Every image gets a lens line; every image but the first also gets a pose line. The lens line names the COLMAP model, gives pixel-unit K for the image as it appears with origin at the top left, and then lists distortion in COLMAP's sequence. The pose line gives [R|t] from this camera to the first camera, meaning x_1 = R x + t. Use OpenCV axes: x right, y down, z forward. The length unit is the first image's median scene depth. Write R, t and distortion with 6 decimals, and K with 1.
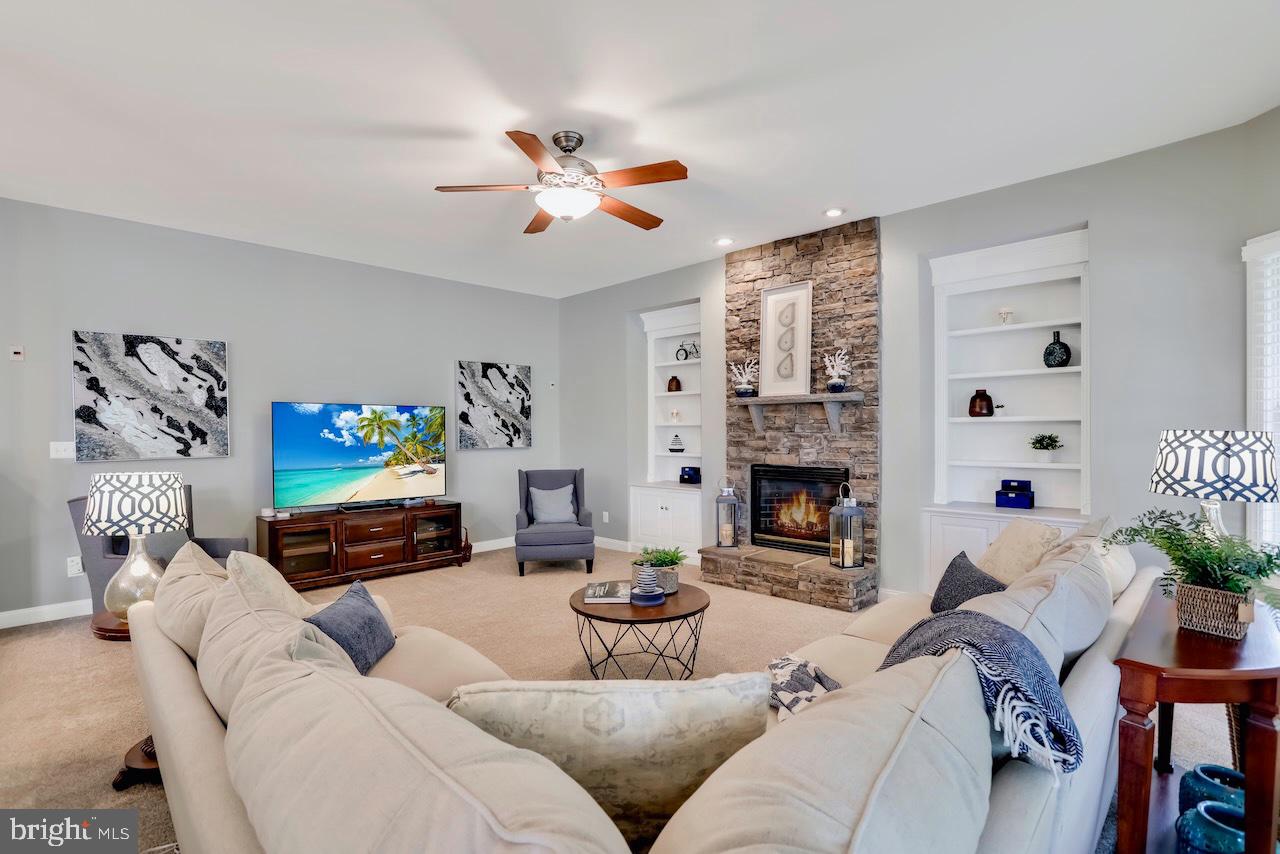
lens RADIAL K [[624.7, 0, 659.1], [0, 624.7, 435.2], [0, 0, 1]] dist [-0.027465, 0.000030]
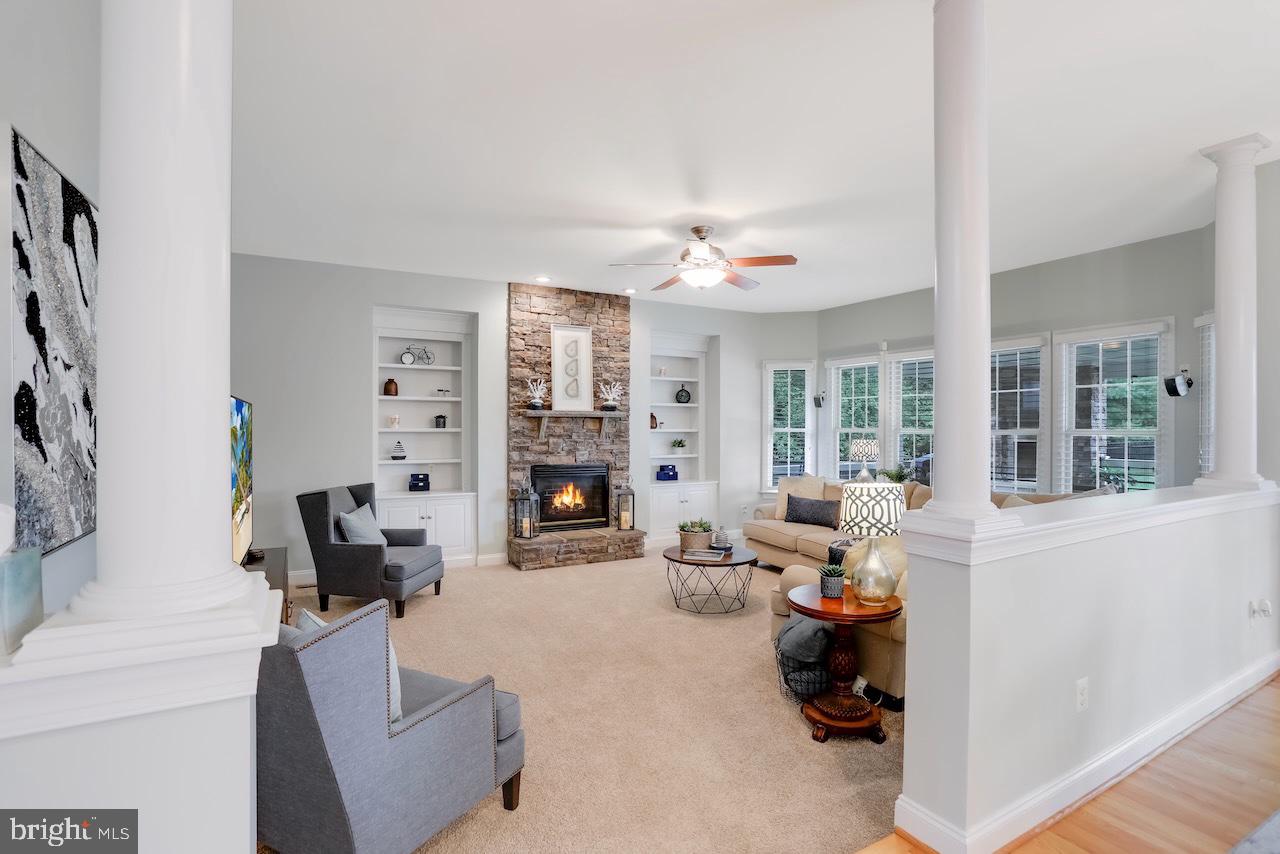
lens RADIAL K [[600.5, 0, 617.9], [0, 600.5, 430.9], [0, 0, 1]] dist [-0.003804, -0.000010]
pose [[0.305811, 0.000529, 0.952092, -0.968986], [0.000450, 1.000000, -0.000700, -0.020661], [-0.952092, 0.000642, 0.305811, 0.530868]]
